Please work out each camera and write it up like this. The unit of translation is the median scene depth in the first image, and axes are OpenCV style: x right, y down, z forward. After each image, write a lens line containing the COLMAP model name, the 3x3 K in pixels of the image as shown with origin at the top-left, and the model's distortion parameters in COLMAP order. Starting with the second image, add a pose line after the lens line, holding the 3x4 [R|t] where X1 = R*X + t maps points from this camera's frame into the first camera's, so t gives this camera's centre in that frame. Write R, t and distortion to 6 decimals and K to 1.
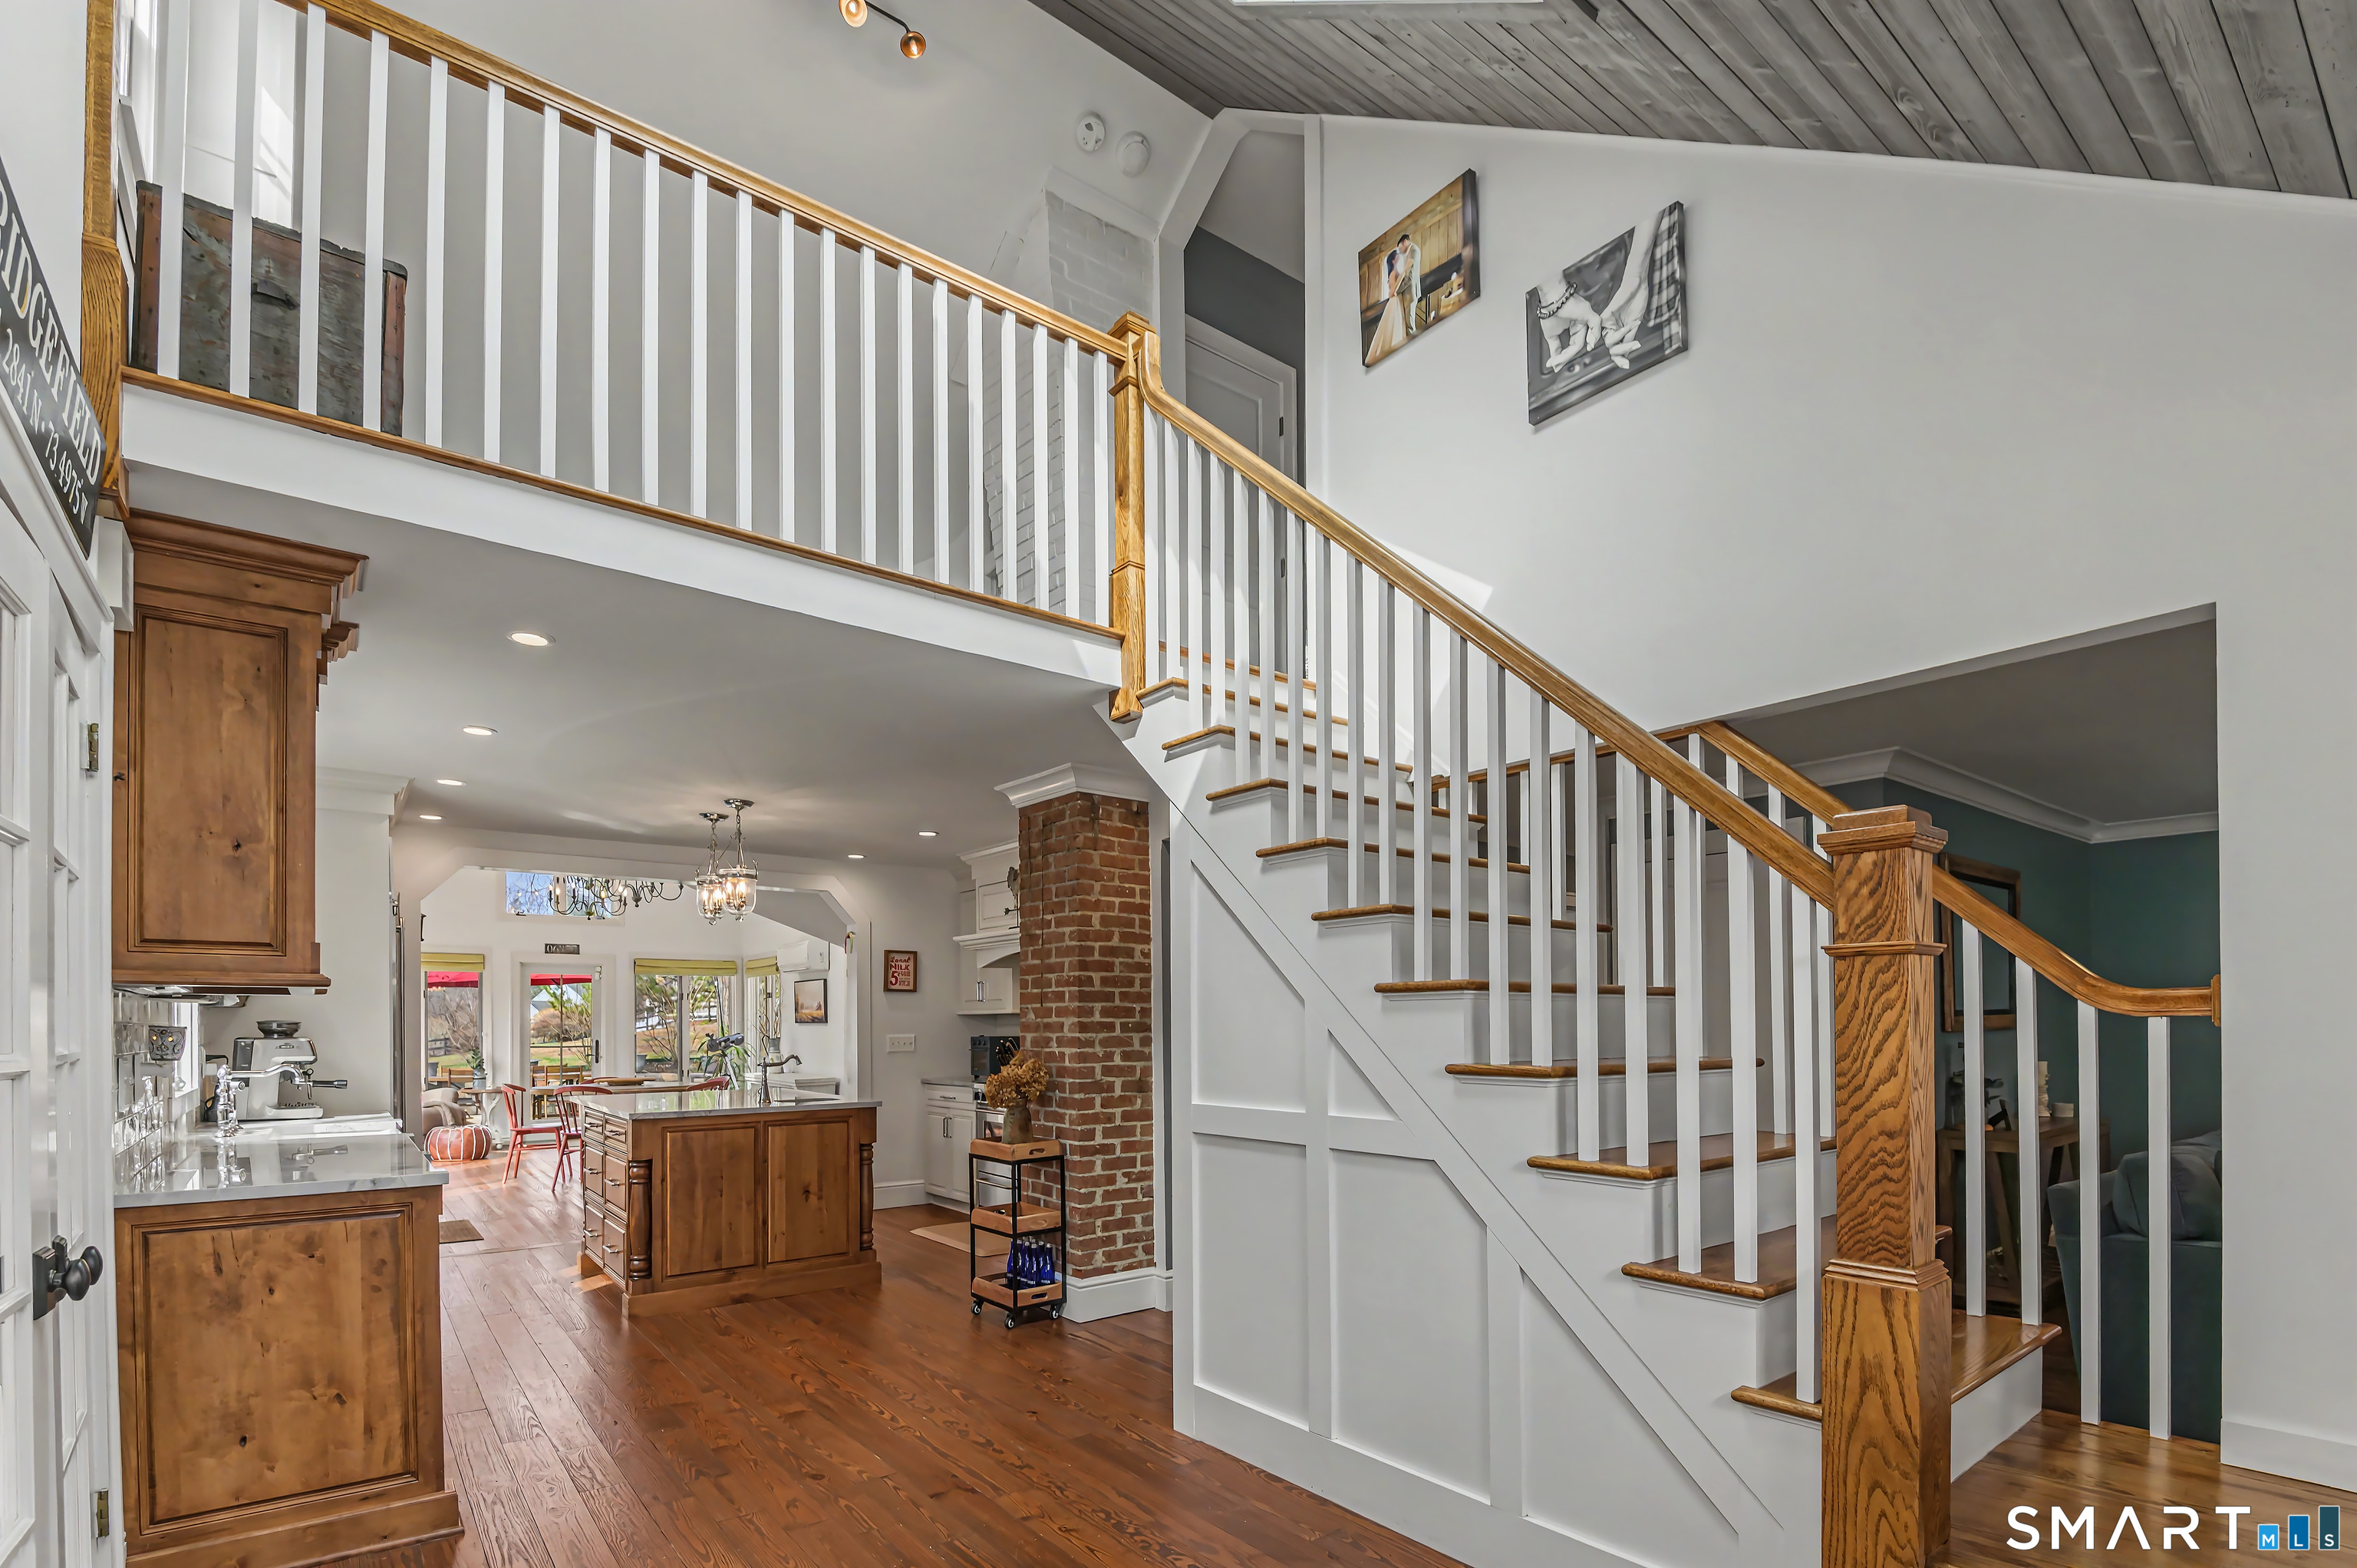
lens RADIAL K [[1081.0, 0, 1119.6], [0, 1081.0, 1006.6], [0, 0, 1]] dist [-0.001959, -0.001760]
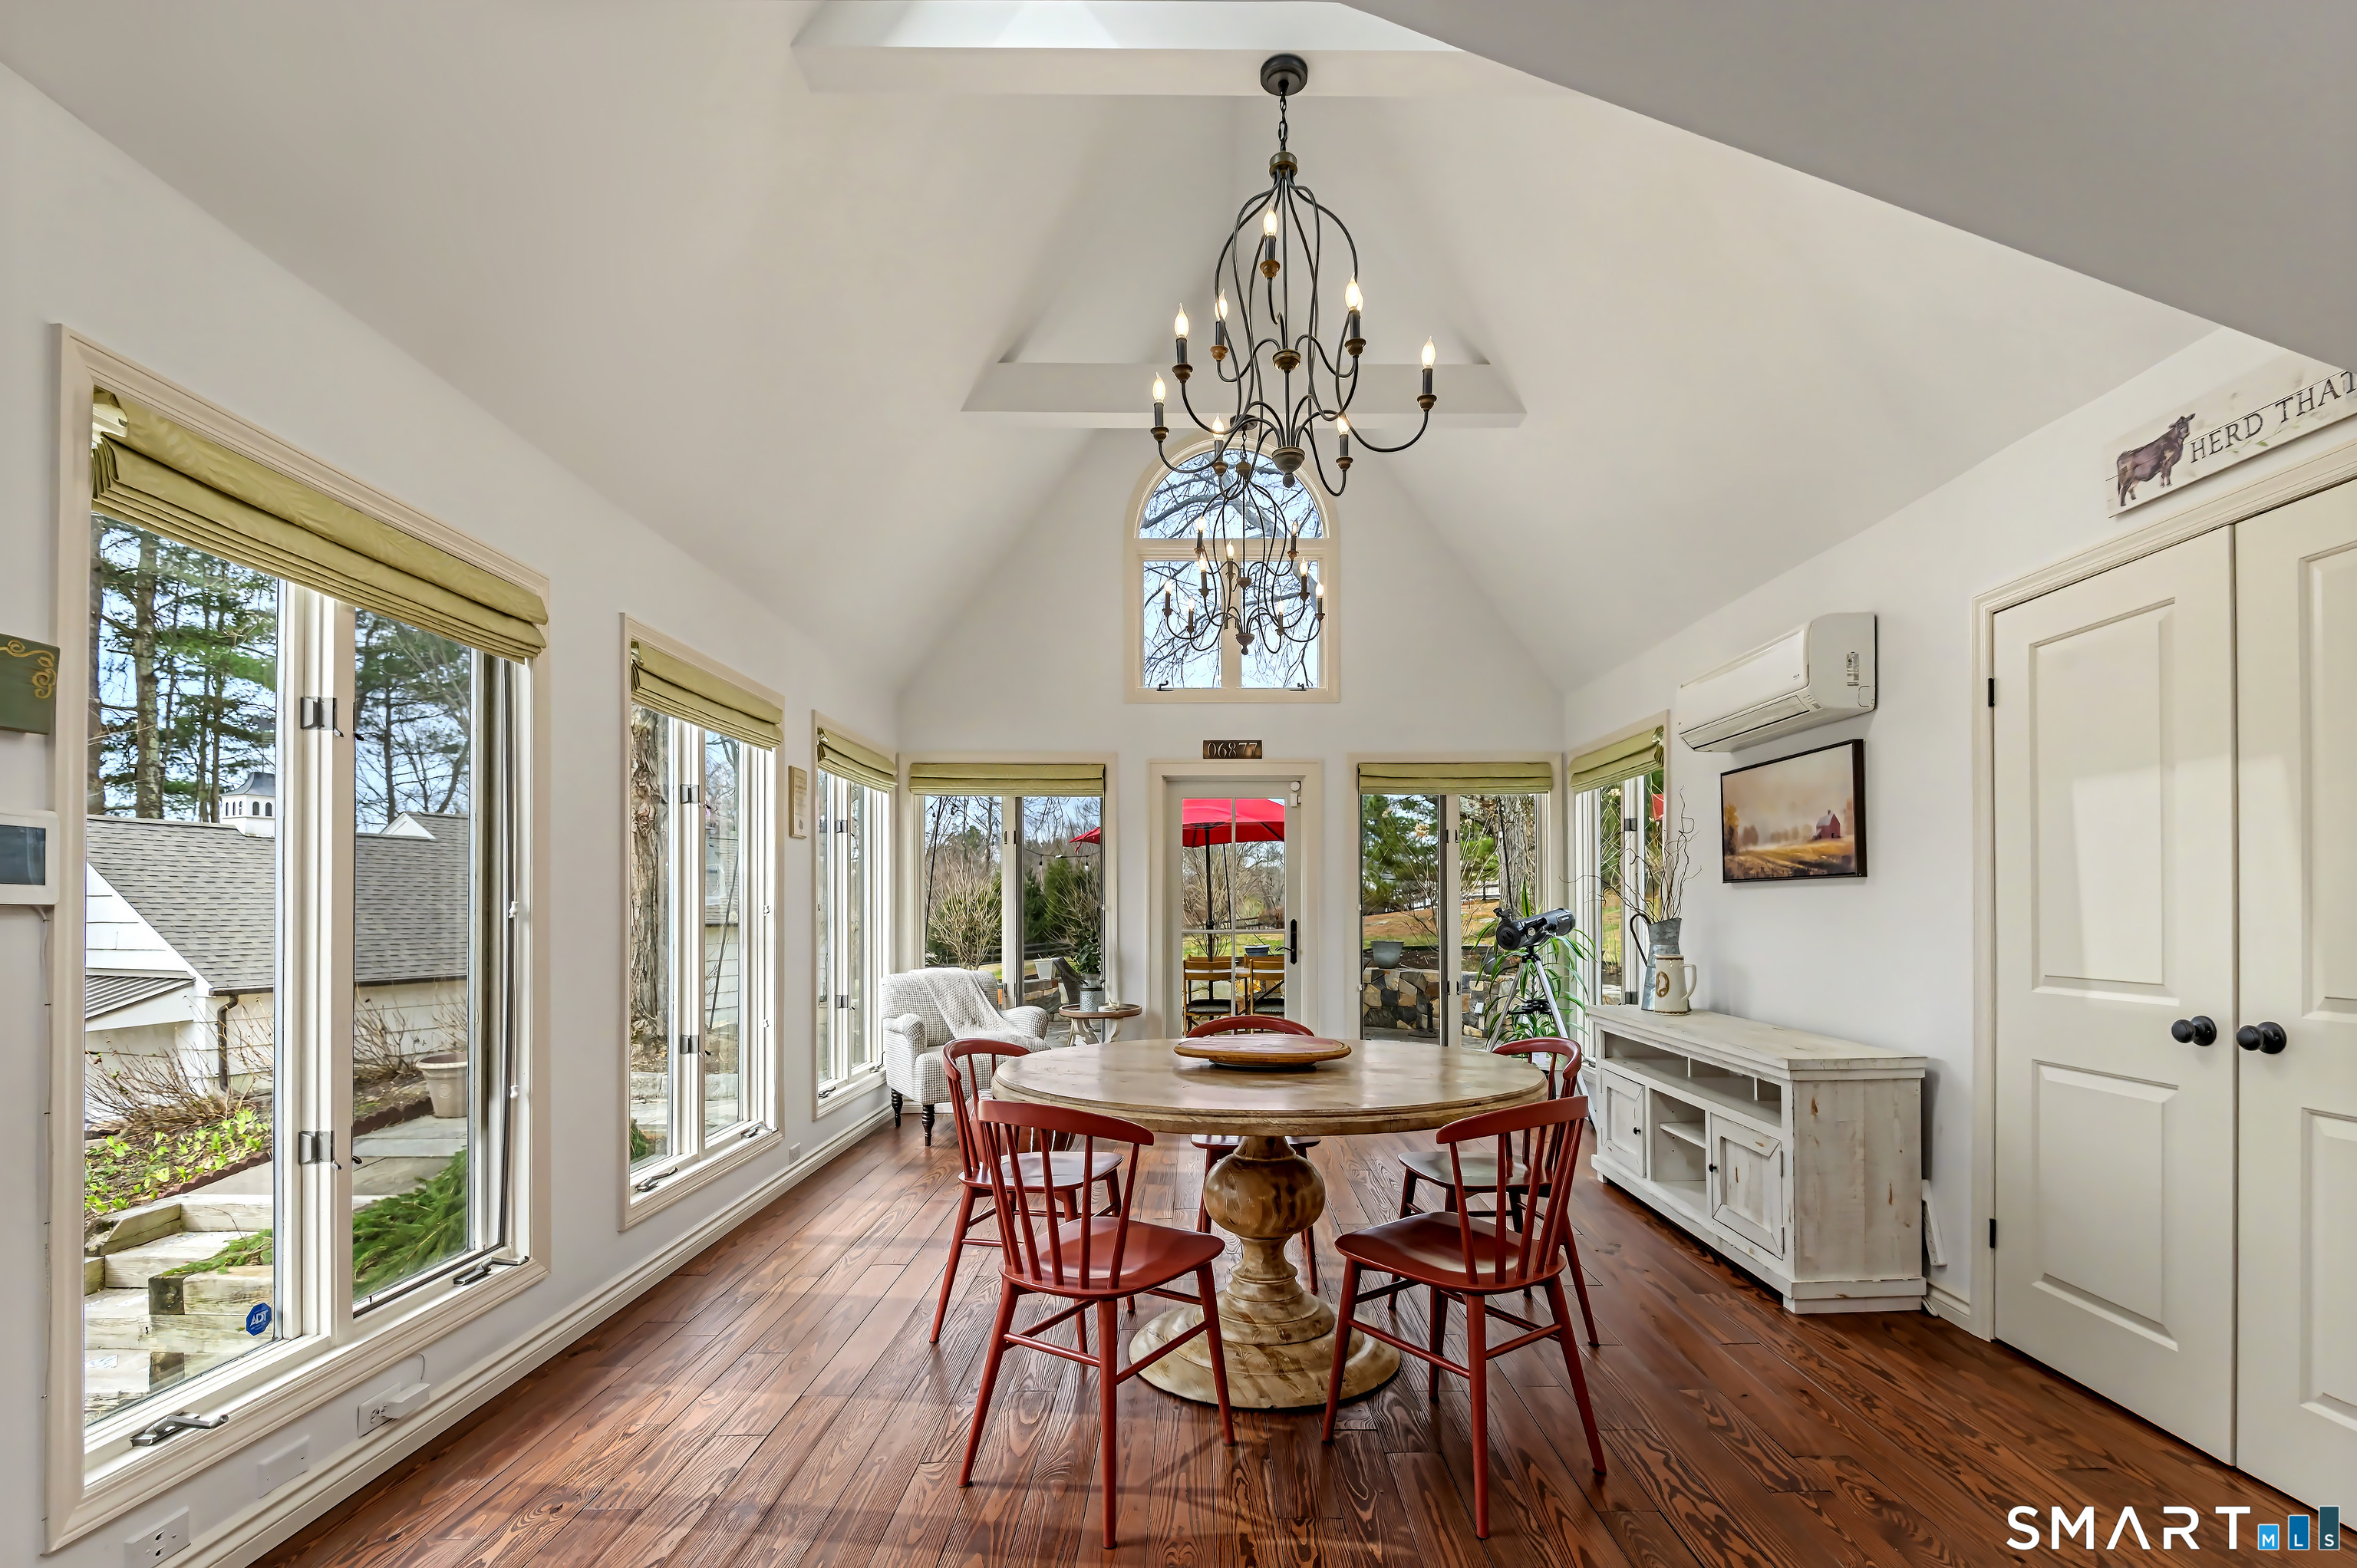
lens RADIAL K [[1081.0, 0, 1169.5], [0, 1081.0, 897.7], [0, 0, 1]] dist [-0.001959, -0.001760]
pose [[0.796000, 0.000564, -0.605297, -0.572801], [0.005865, 0.999945, 0.008644, 0.041682], [0.605269, -0.010431, 0.795953, 1.468831]]
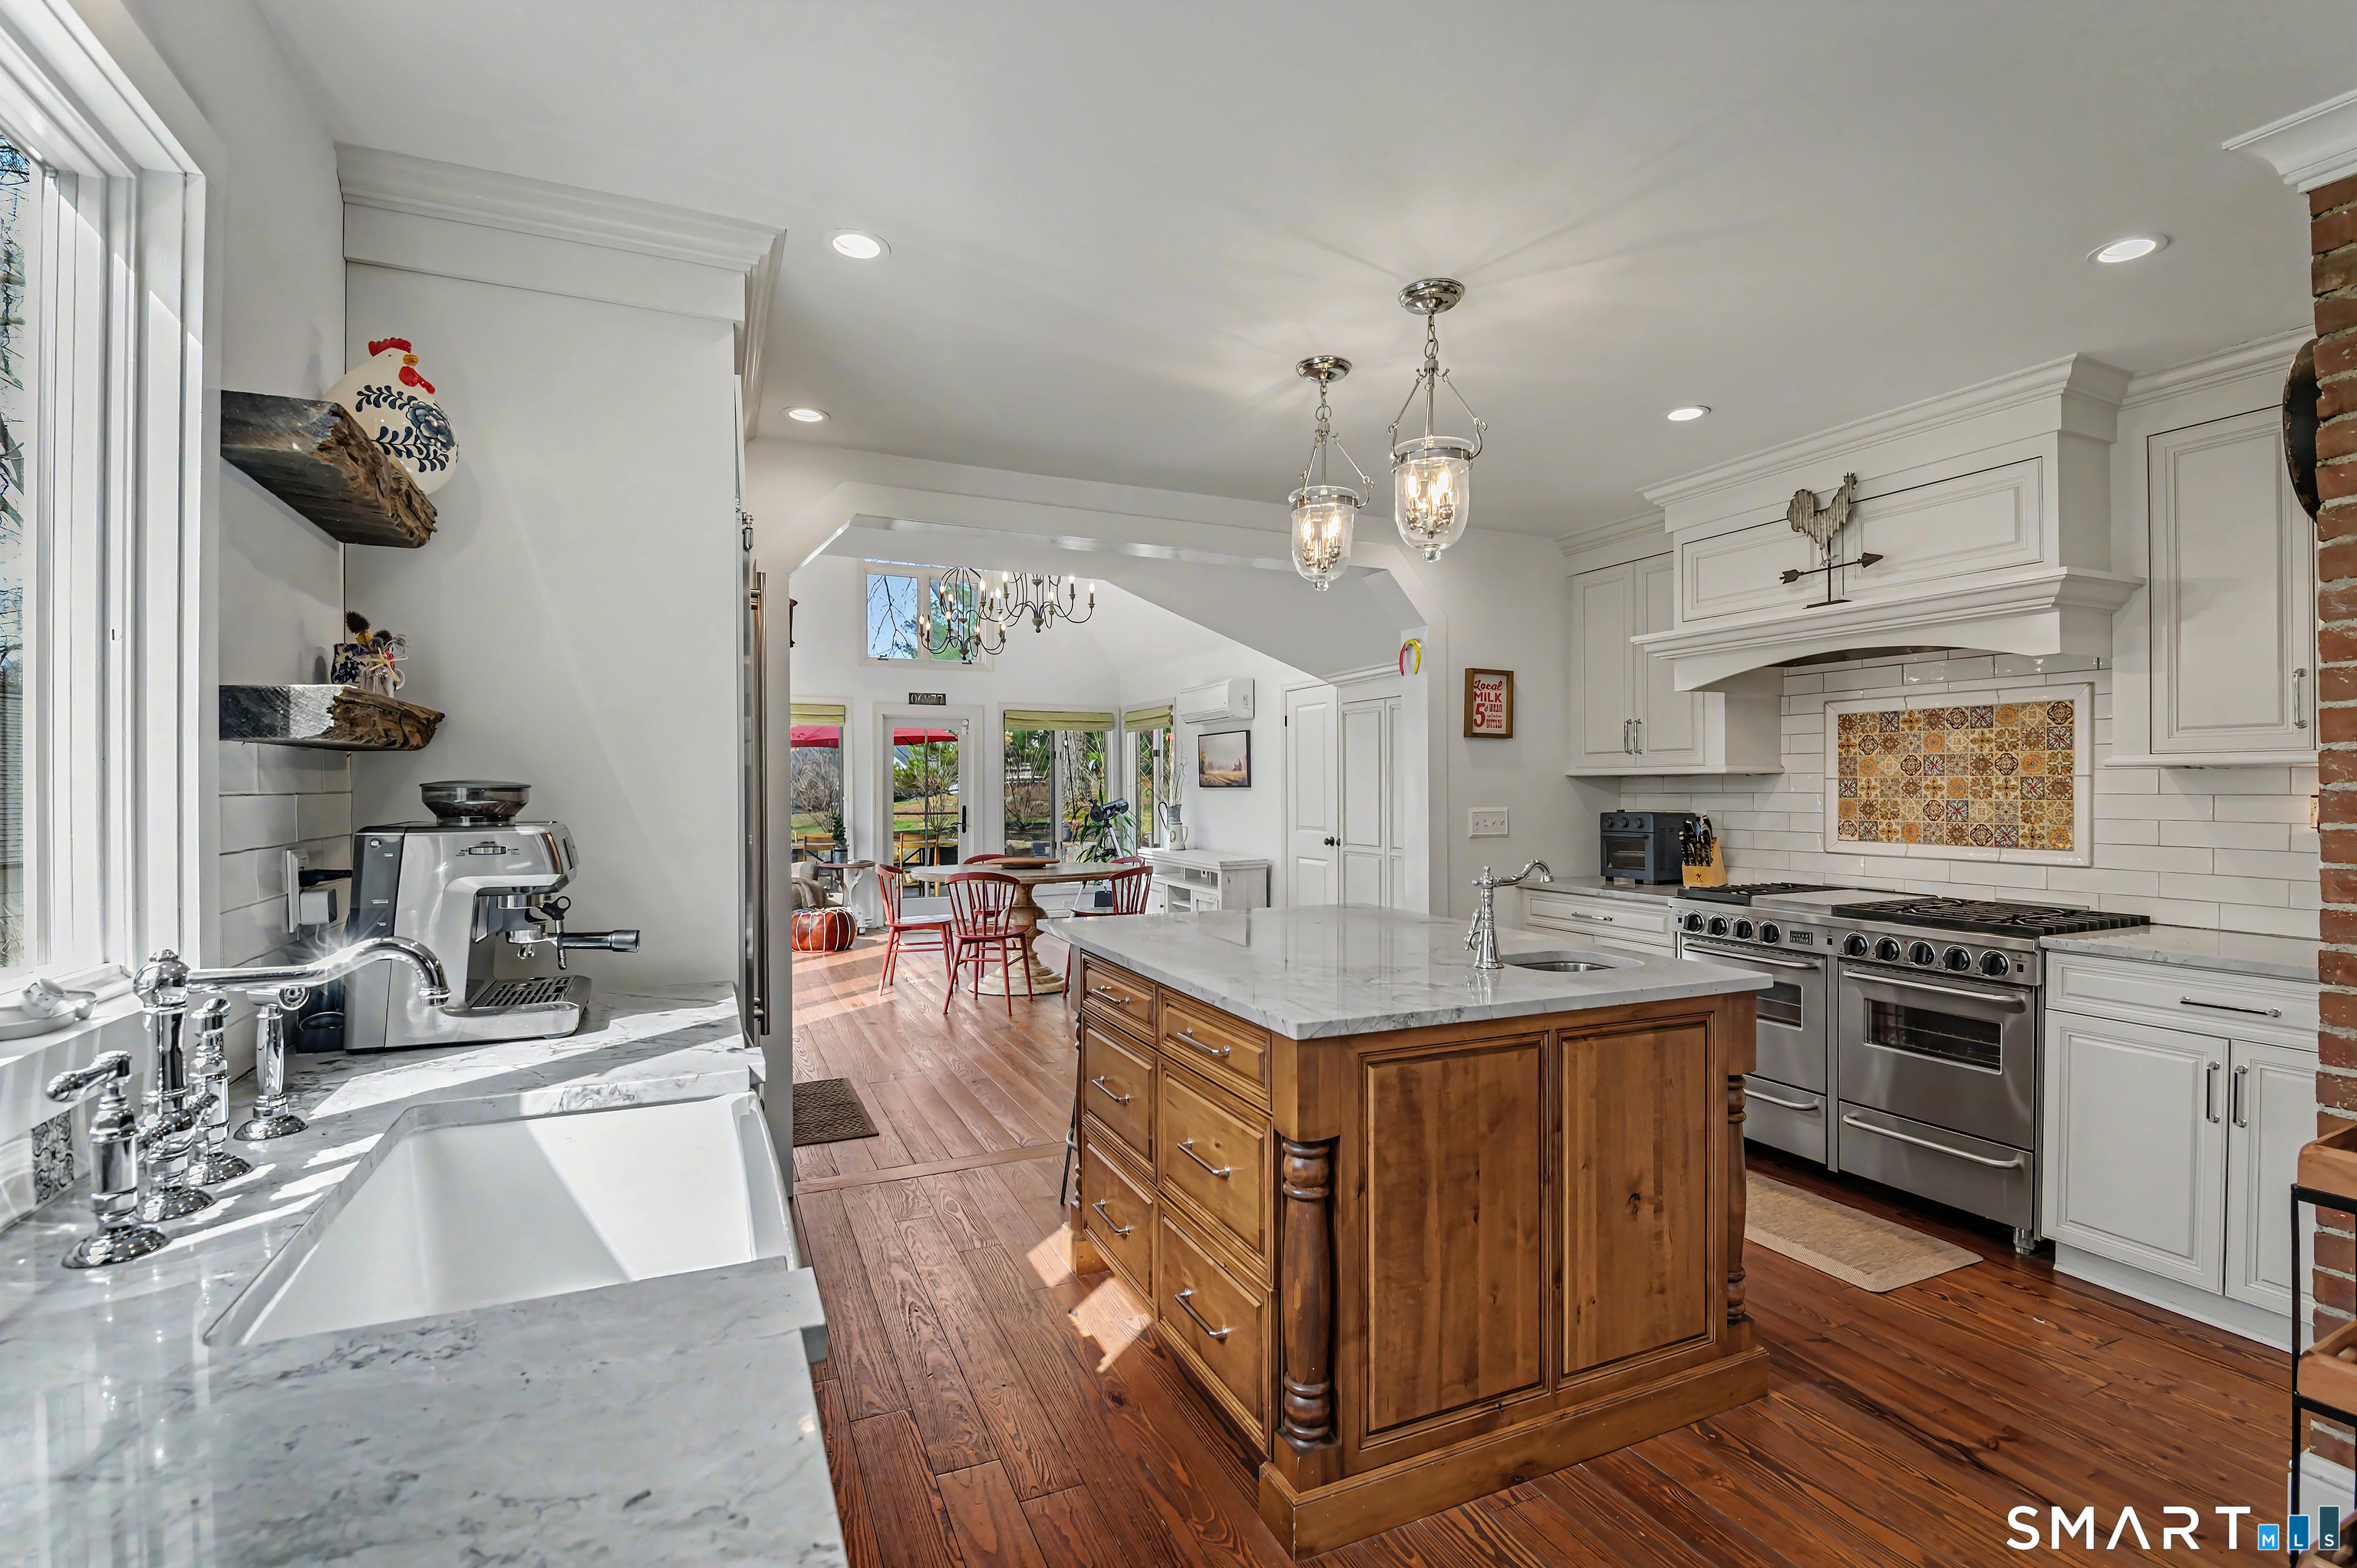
lens RADIAL K [[1081.0, 0, 1176.9], [0, 1081.0, 785.1], [0, 0, 1]] dist [-0.001959, -0.001760]
pose [[0.976594, 0.003180, -0.215068, -0.370448], [-0.000223, 0.999905, 0.013769, 0.007812], [0.215092, -0.013399, 0.976502, 0.554867]]
